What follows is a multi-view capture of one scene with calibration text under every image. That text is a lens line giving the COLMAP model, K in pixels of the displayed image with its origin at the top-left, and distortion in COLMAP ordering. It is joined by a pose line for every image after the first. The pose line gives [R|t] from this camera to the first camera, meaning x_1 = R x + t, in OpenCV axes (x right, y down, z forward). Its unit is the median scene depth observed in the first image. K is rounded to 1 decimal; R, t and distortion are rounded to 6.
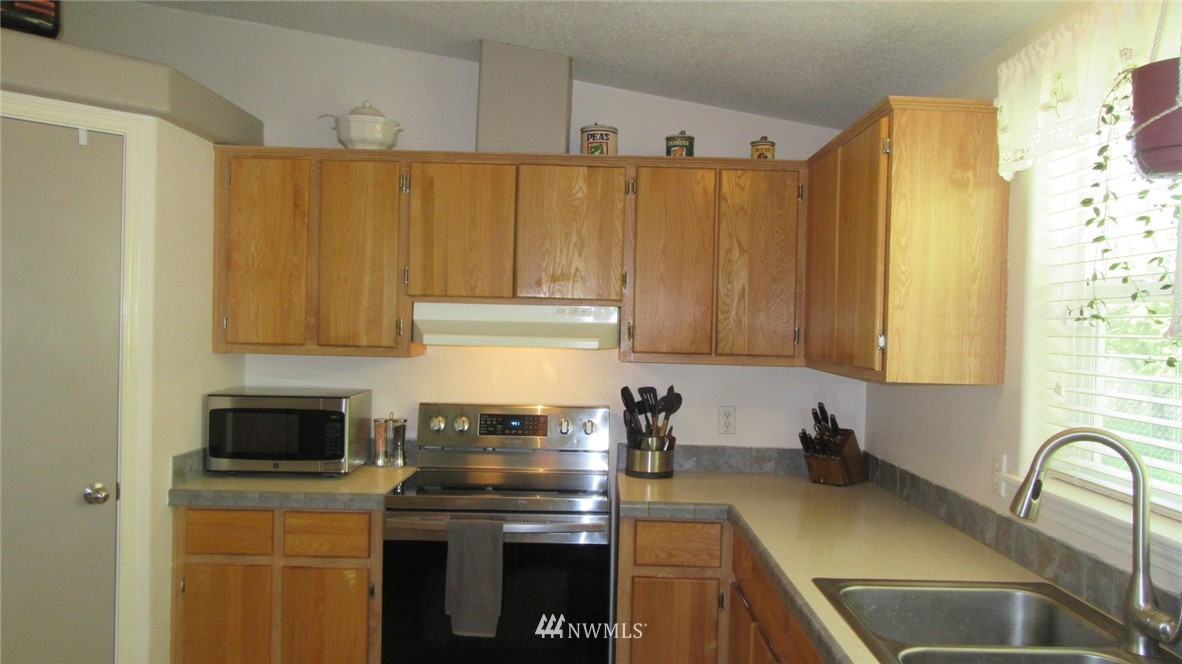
lens RADIAL K [[875.4, 0, 594.1], [0, 875.4, 328.0], [0, 0, 1]] dist [-0.007073, 0.004507]
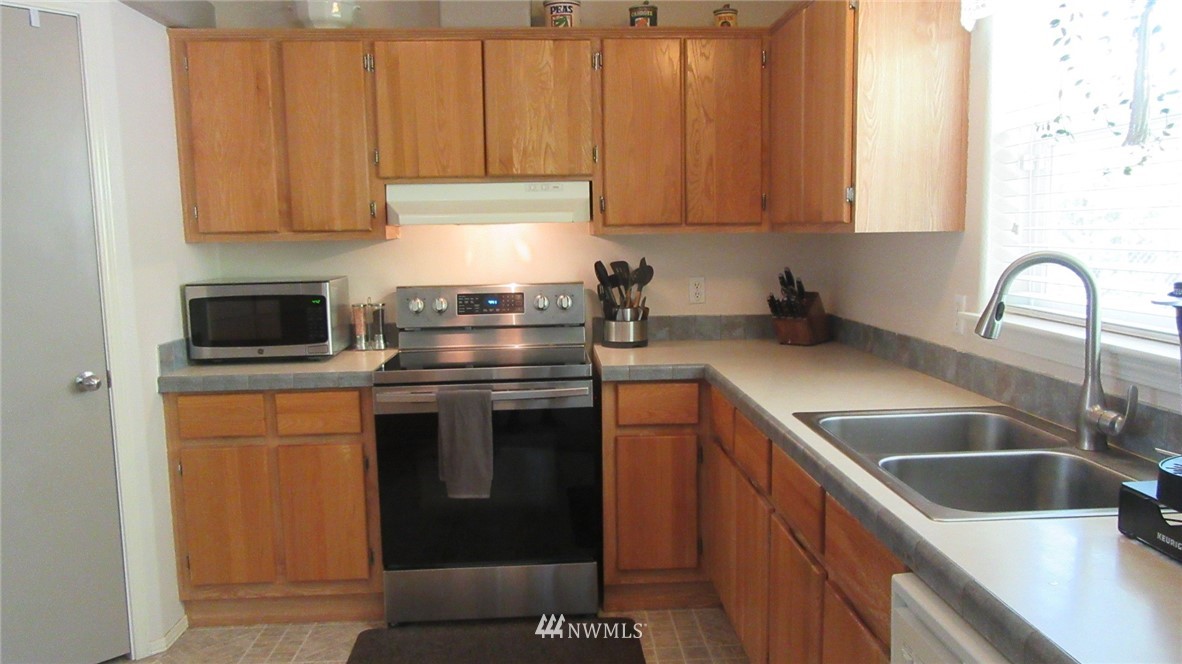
lens RADIAL K [[875.4, 0, 594.1], [0, 875.4, 328.0], [0, 0, 1]] dist [-0.007073, 0.004507]
pose [[0.997455, -0.047983, 0.052729, -0.028992], [0.041968, 0.993068, 0.109796, 0.034235], [-0.057632, -0.107304, 0.992555, -0.027592]]
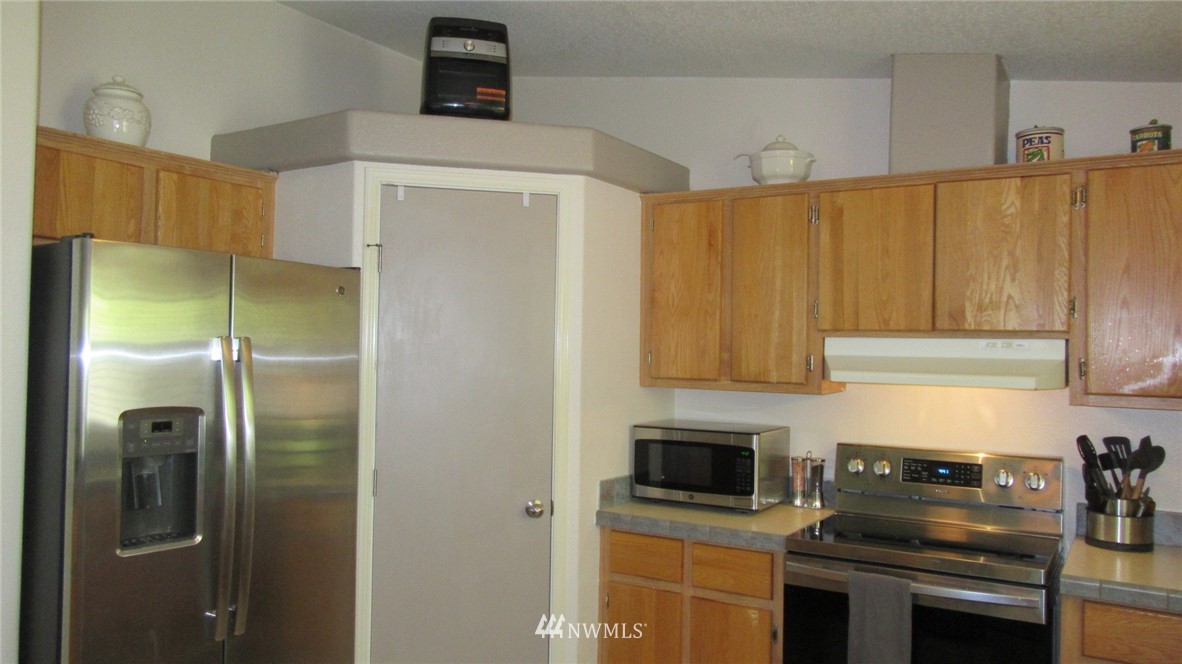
lens RADIAL K [[875.4, 0, 594.1], [0, 875.4, 328.0], [0, 0, 1]] dist [-0.007073, 0.004507]
pose [[0.848300, -0.019434, -0.529160, 0.088388], [-0.001386, 0.999241, -0.038920, -0.001834], [0.529515, 0.033749, 0.847629, 0.053357]]
